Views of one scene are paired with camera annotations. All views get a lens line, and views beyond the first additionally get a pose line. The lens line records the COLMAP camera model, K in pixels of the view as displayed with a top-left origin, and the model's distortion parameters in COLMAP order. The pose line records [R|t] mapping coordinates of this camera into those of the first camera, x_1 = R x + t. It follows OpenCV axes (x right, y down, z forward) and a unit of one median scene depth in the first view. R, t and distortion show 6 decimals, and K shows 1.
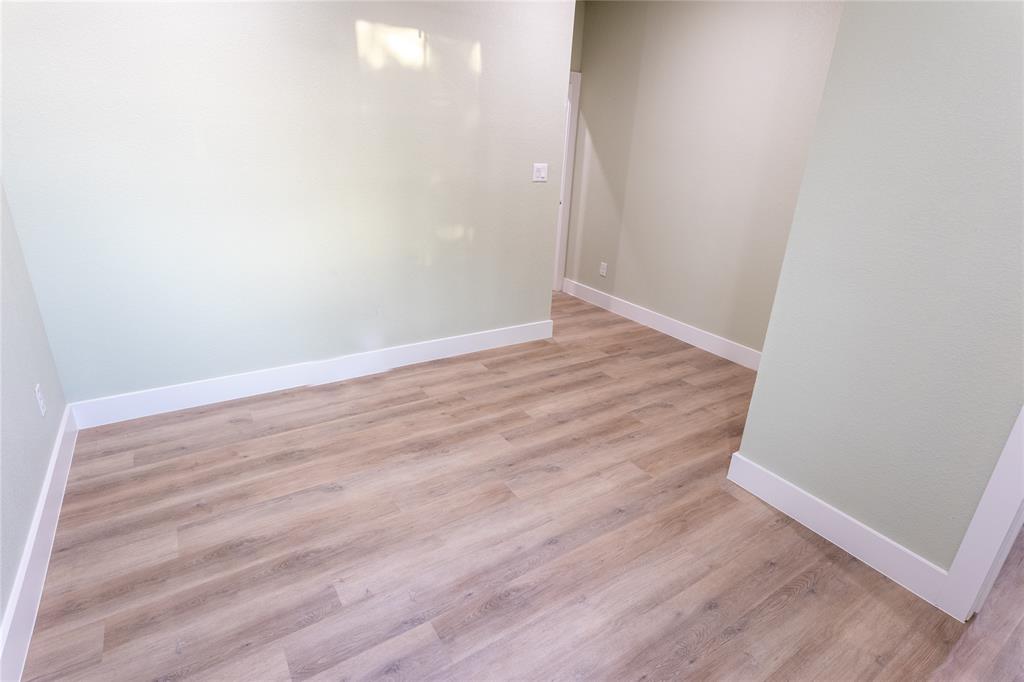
lens RADIAL K [[515.4, 0, 512.0], [0, 515.4, 341.0], [0, 0, 1]] dist [-0.000362, 0.000129]
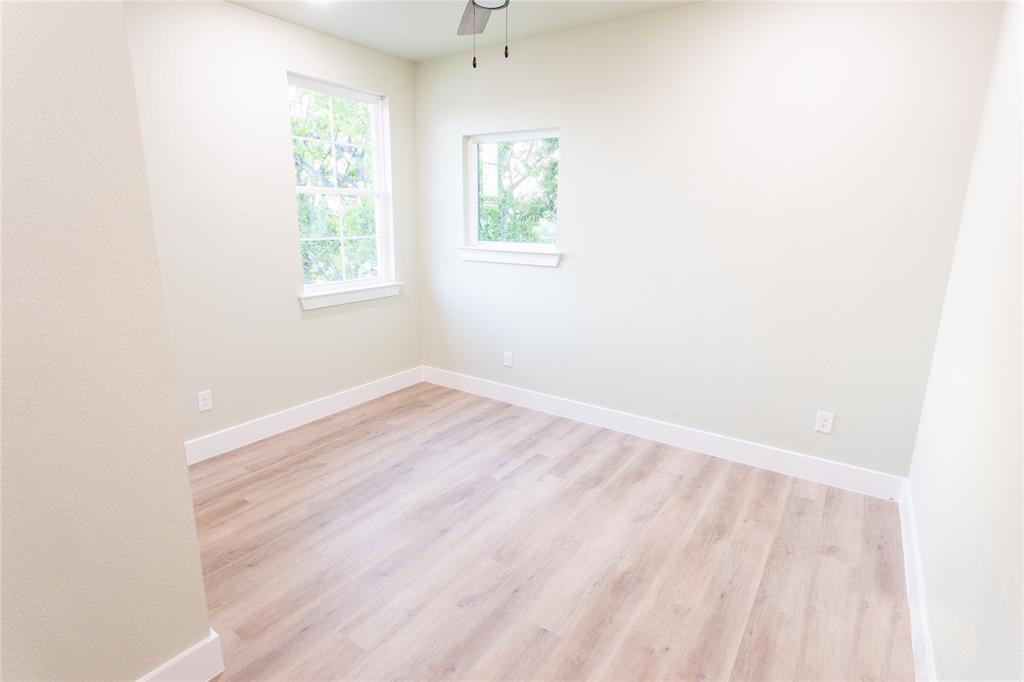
lens RADIAL K [[515.4, 0, 512.0], [0, 515.4, 341.0], [0, 0, 1]] dist [-0.000362, 0.000129]
pose [[-0.922651, 0.034893, -0.384055, 0.334653], [-0.189711, 0.825988, 0.530805, -0.582331], [0.335746, 0.562607, -0.755478, 1.509007]]
